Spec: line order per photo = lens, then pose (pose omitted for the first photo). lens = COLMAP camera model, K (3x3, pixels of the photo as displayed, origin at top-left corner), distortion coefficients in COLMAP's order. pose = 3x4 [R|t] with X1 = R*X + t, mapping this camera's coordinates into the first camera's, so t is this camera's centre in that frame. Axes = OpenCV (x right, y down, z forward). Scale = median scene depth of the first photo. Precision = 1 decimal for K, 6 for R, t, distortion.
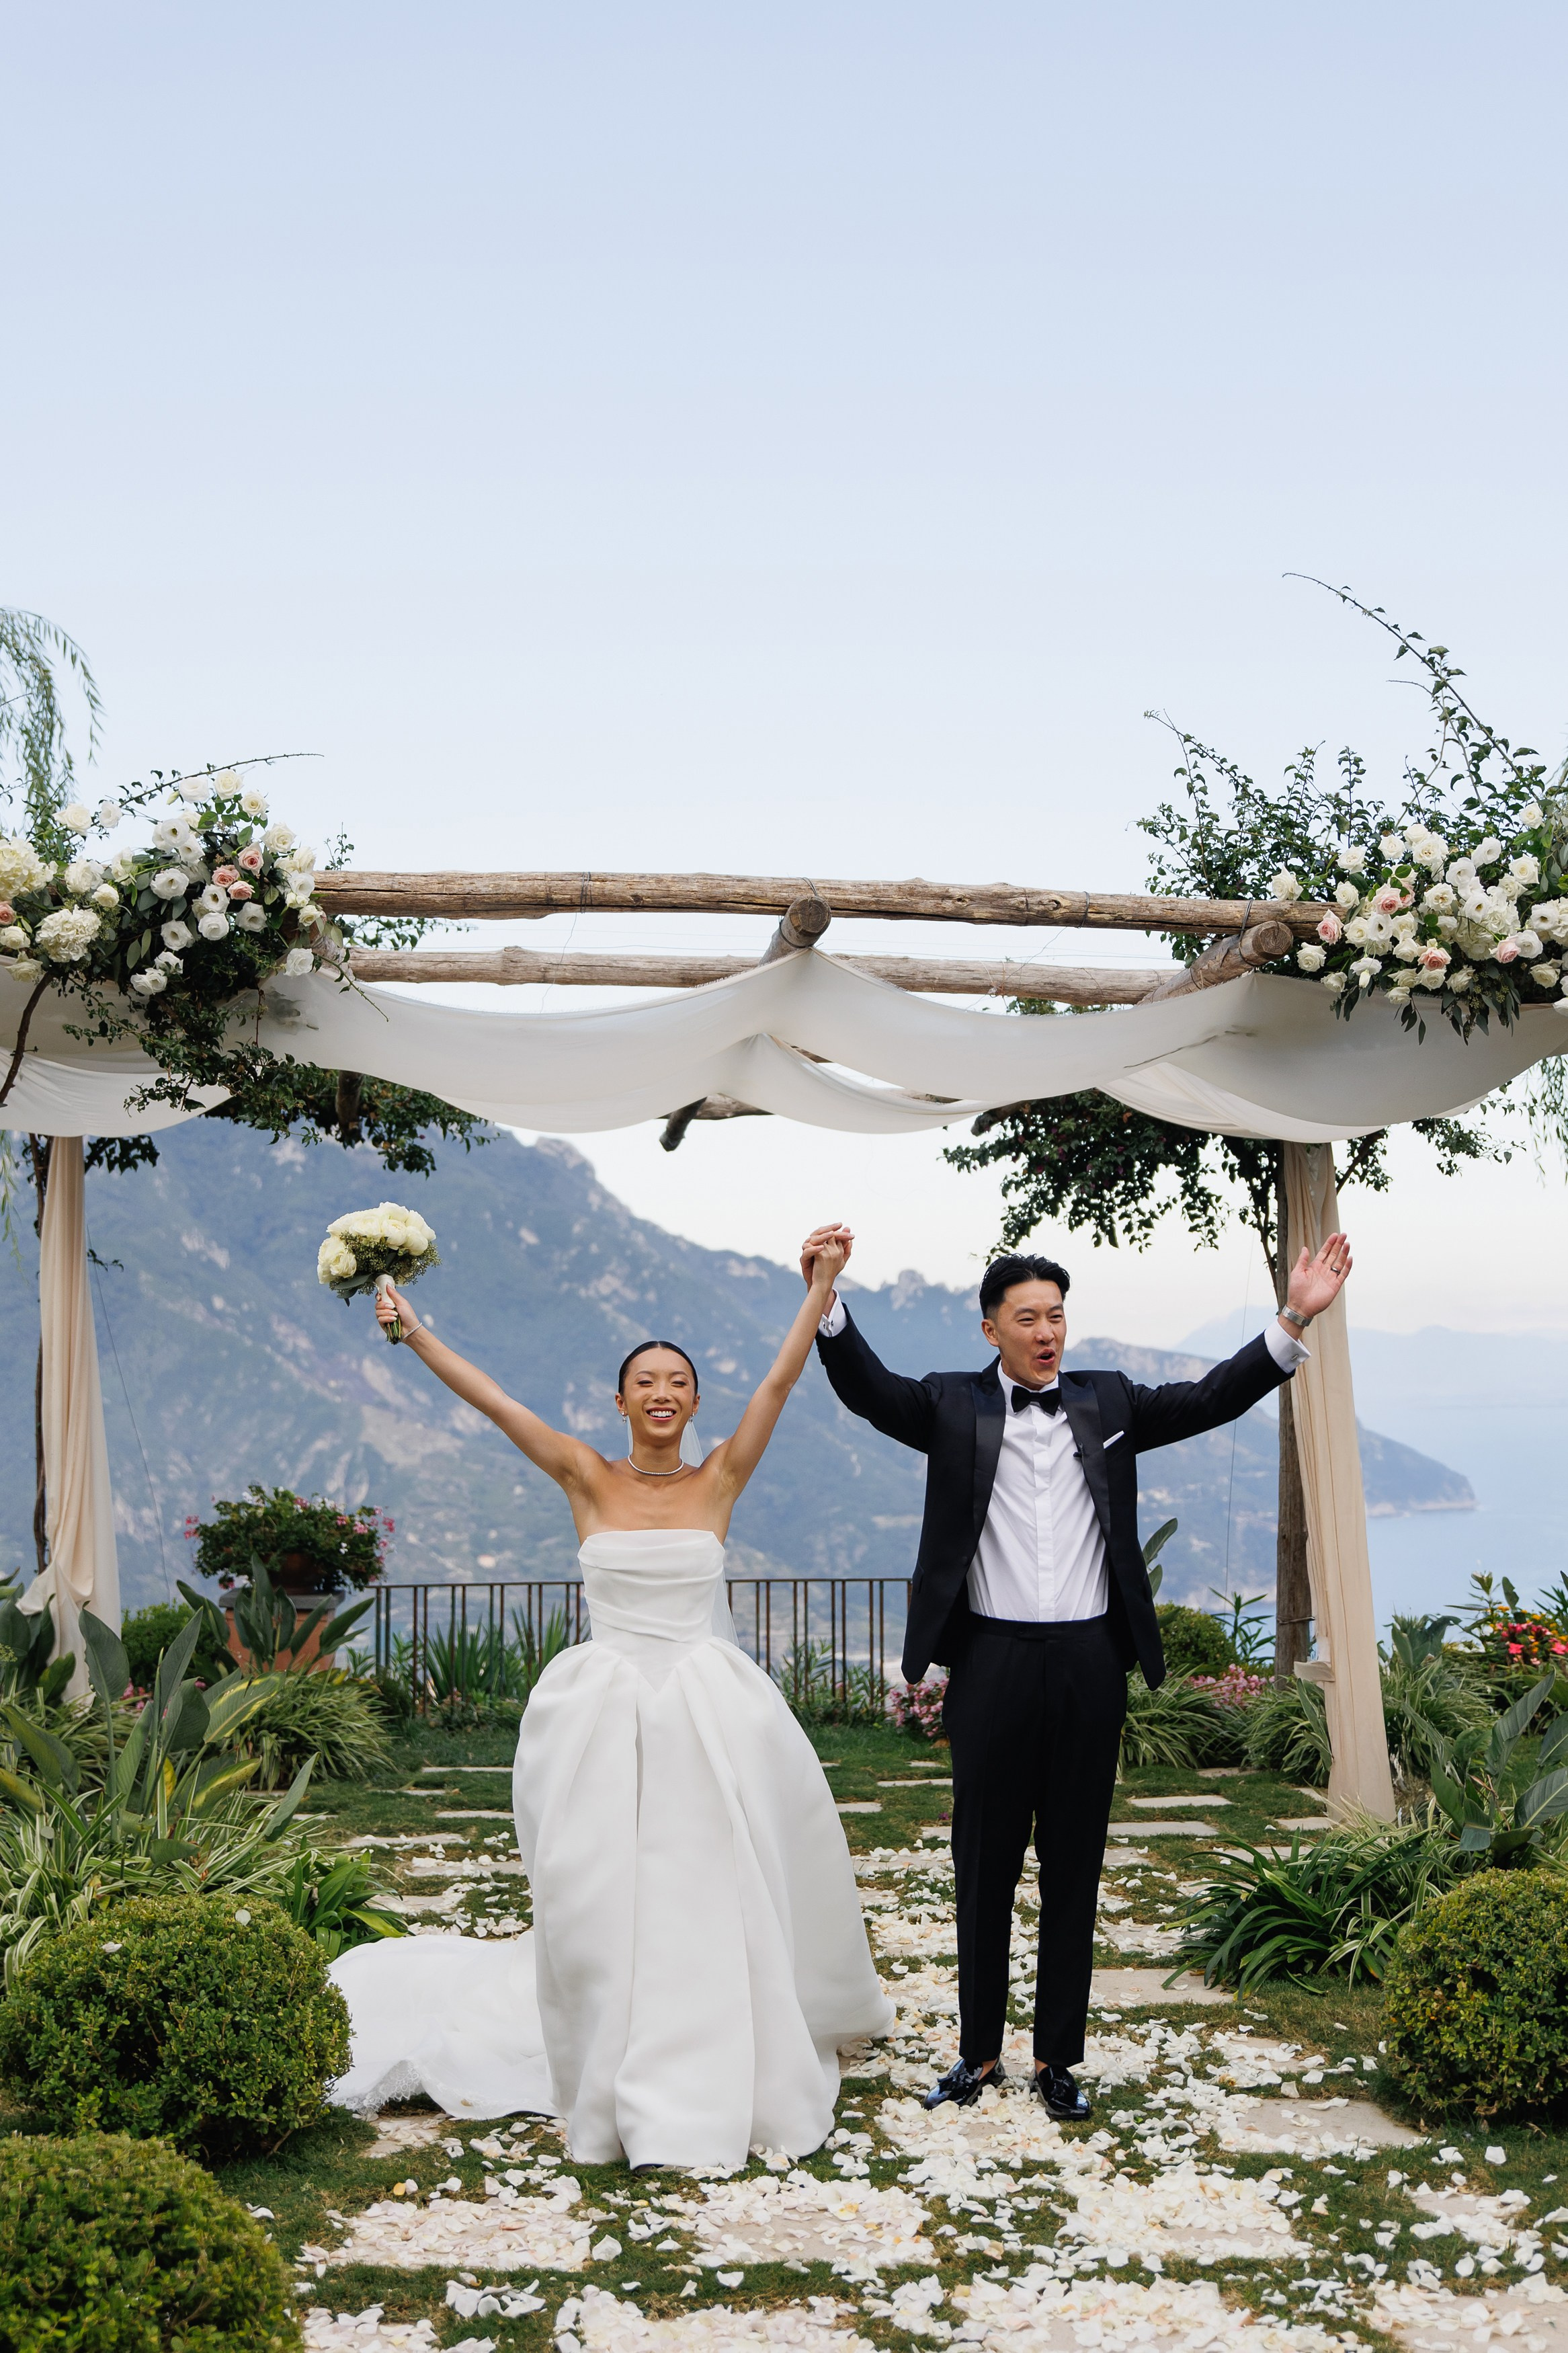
lens RADIAL K [[2760.0, 0, 772.9], [0, 2760.0, 1172.5], [0, 0, 1]] dist [-0.000833, -0.043345]
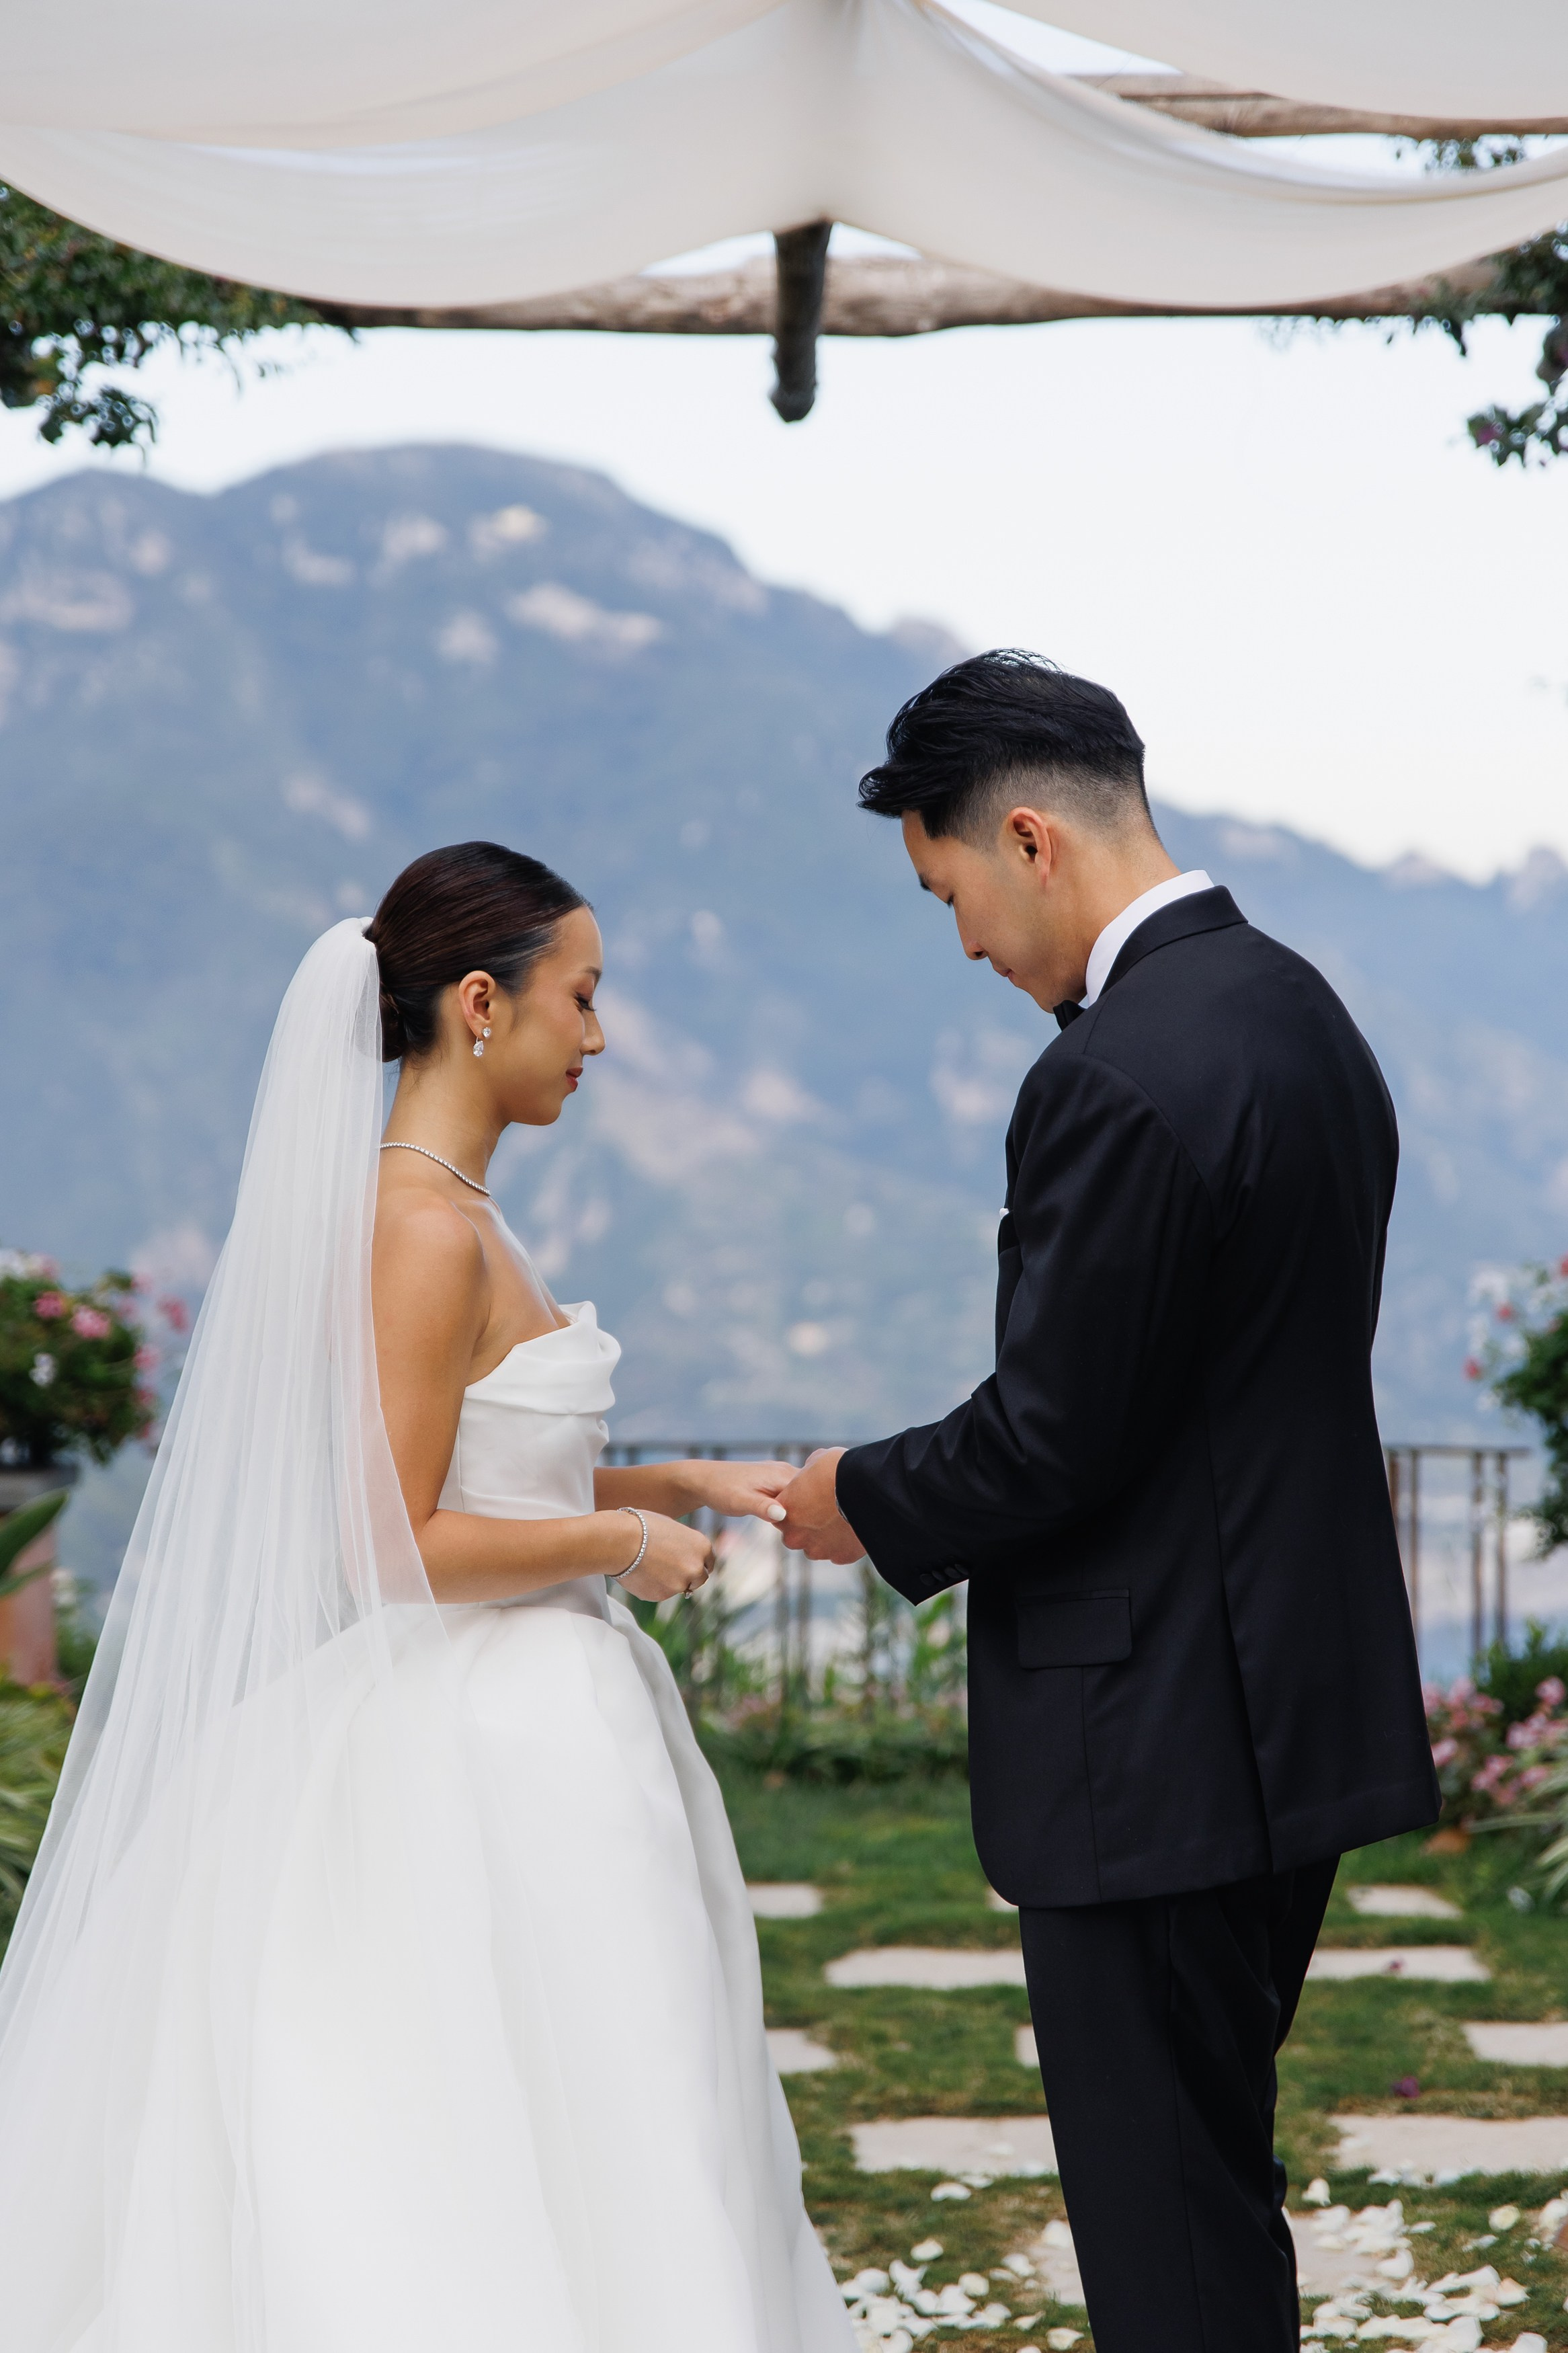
lens RADIAL K [[4776.8, 0, 833.3], [0, 4776.8, 1146.8], [0, 0, 1]] dist [0.026254, -0.276964]
pose [[0.995258, 0.006065, -0.097084, 0.061251], [0.003583, 0.995091, 0.098895, 0.046001], [0.097207, -0.098774, 0.990351, 0.449552]]
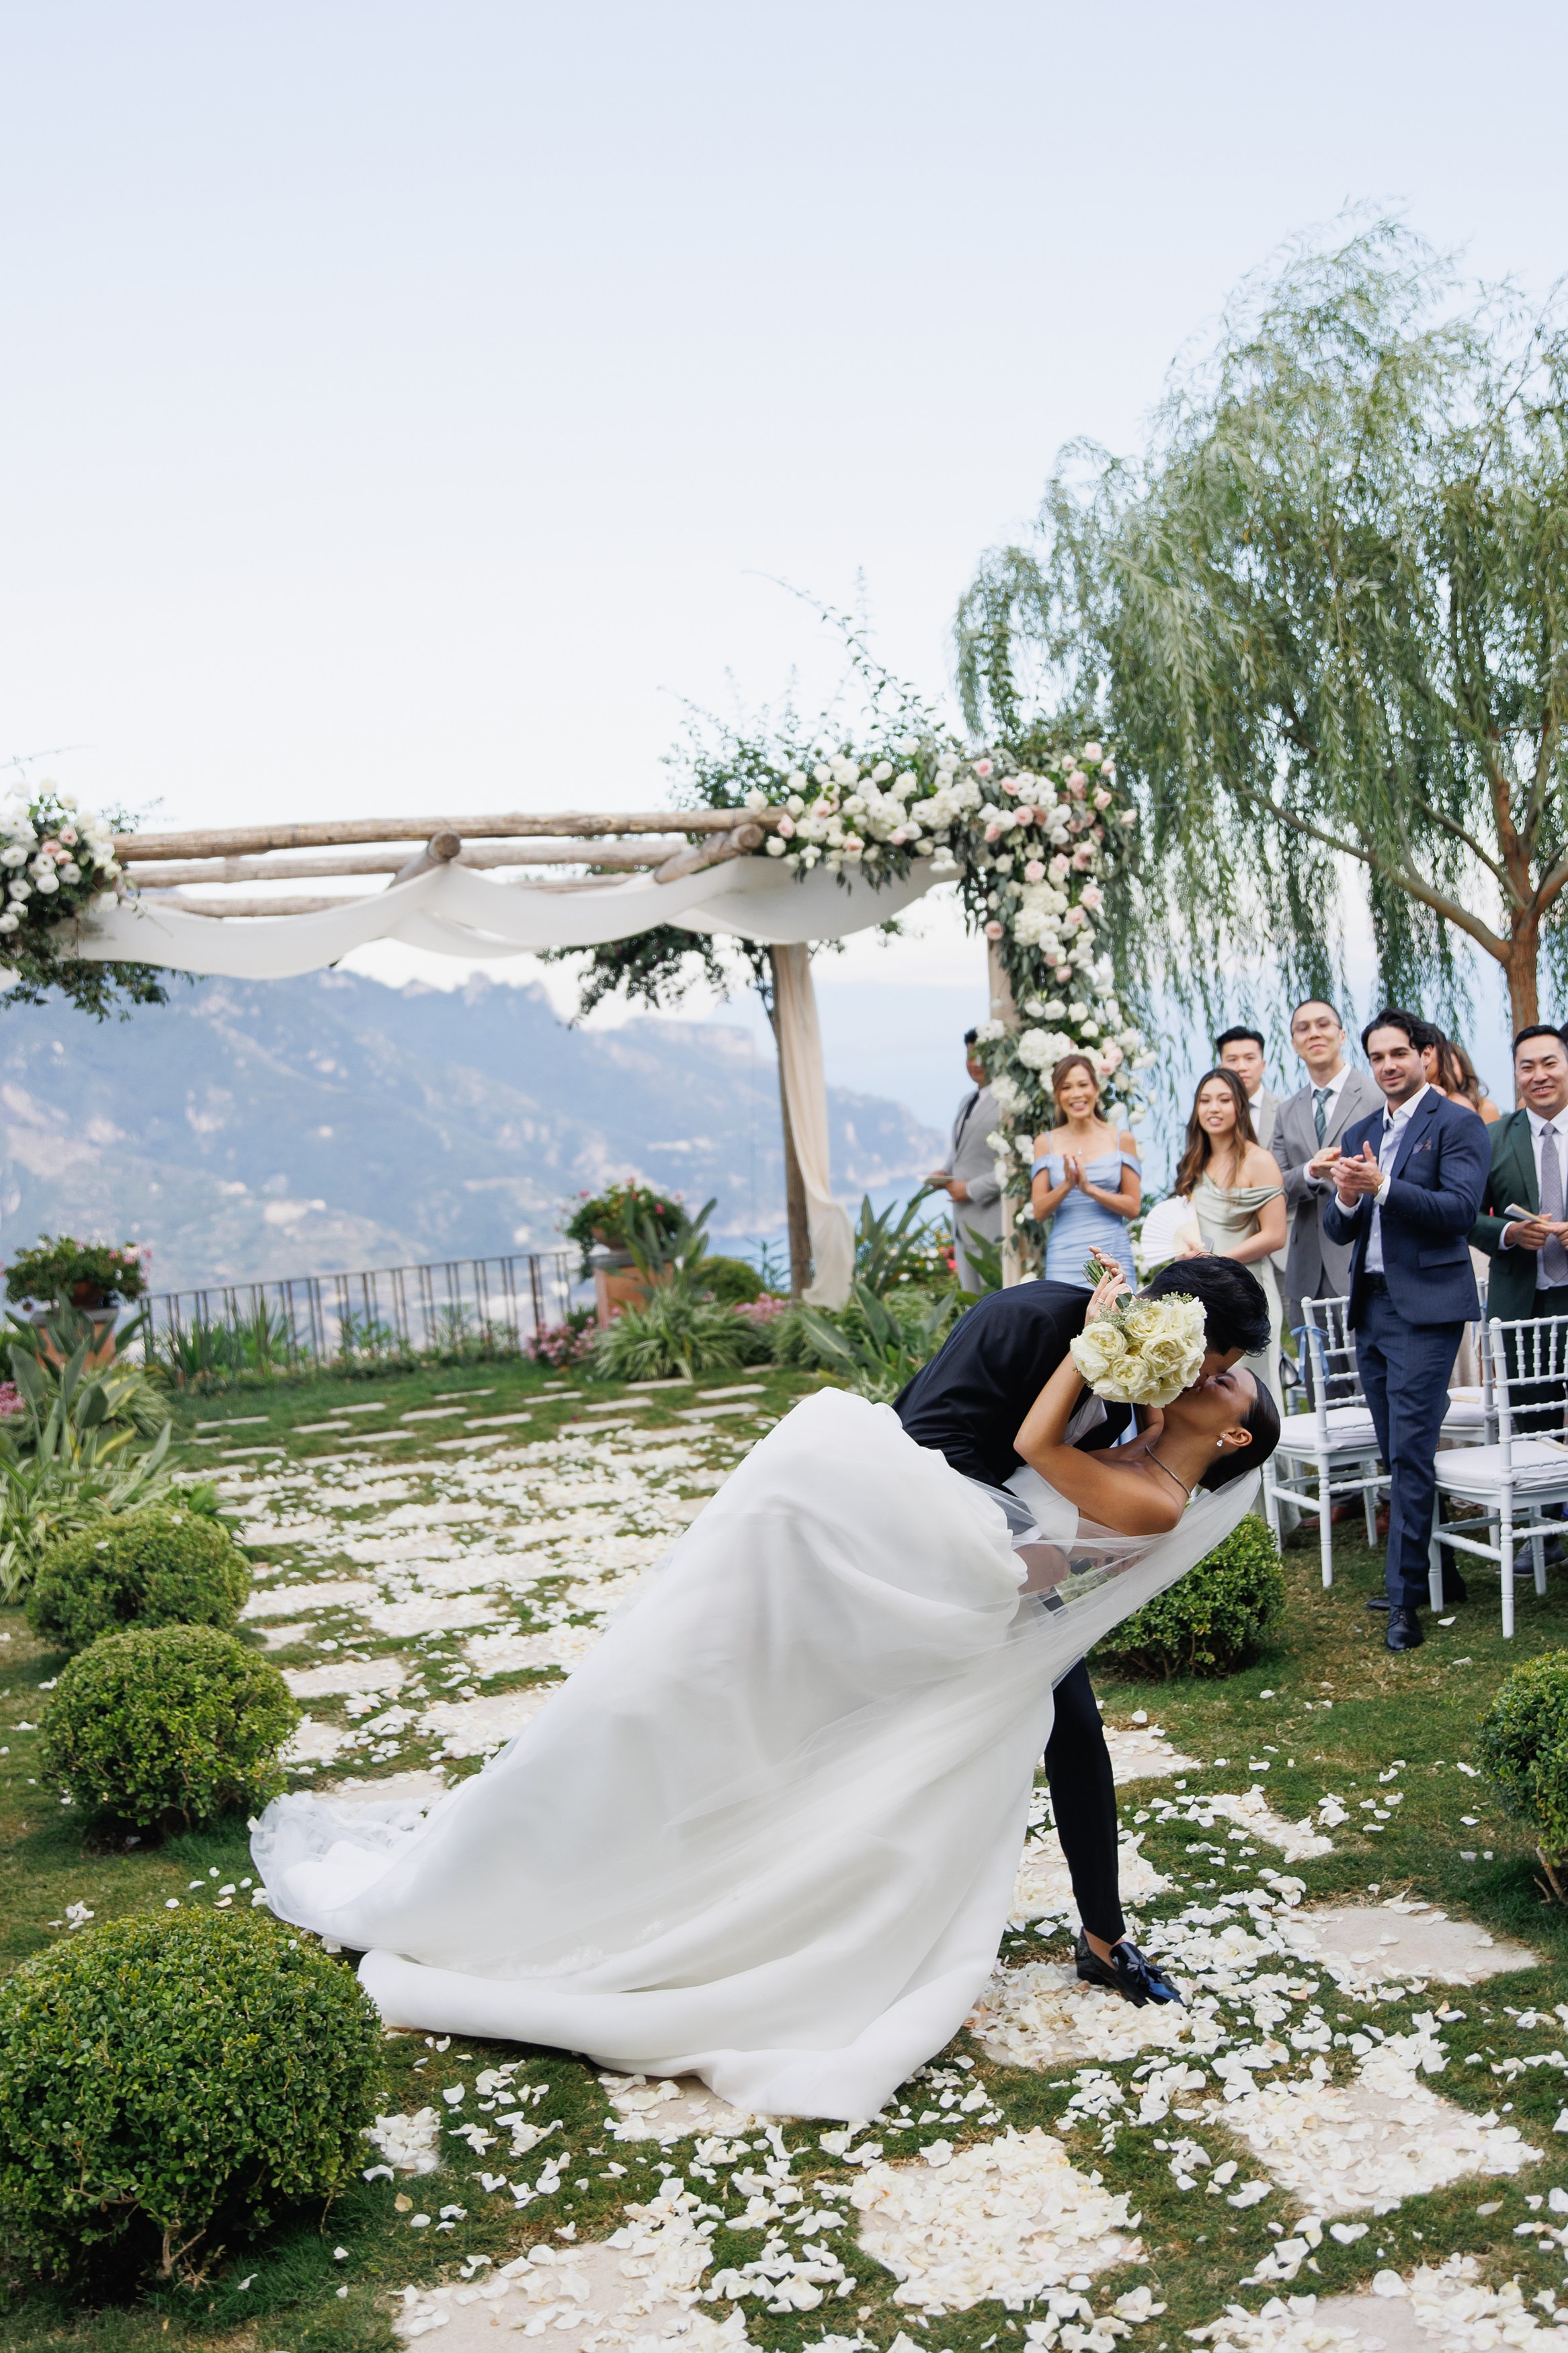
lens RADIAL K [[2339.7, 0, 752.5], [0, 2339.7, 1169.2], [0, 0, 1]] dist [0.000456, 0.003514]
pose [[0.983327, -0.090002, 0.158009, -0.039971], [0.070021, 0.989330, 0.127762, -0.067377], [-0.167822, -0.114568, 0.979137, -0.295062]]
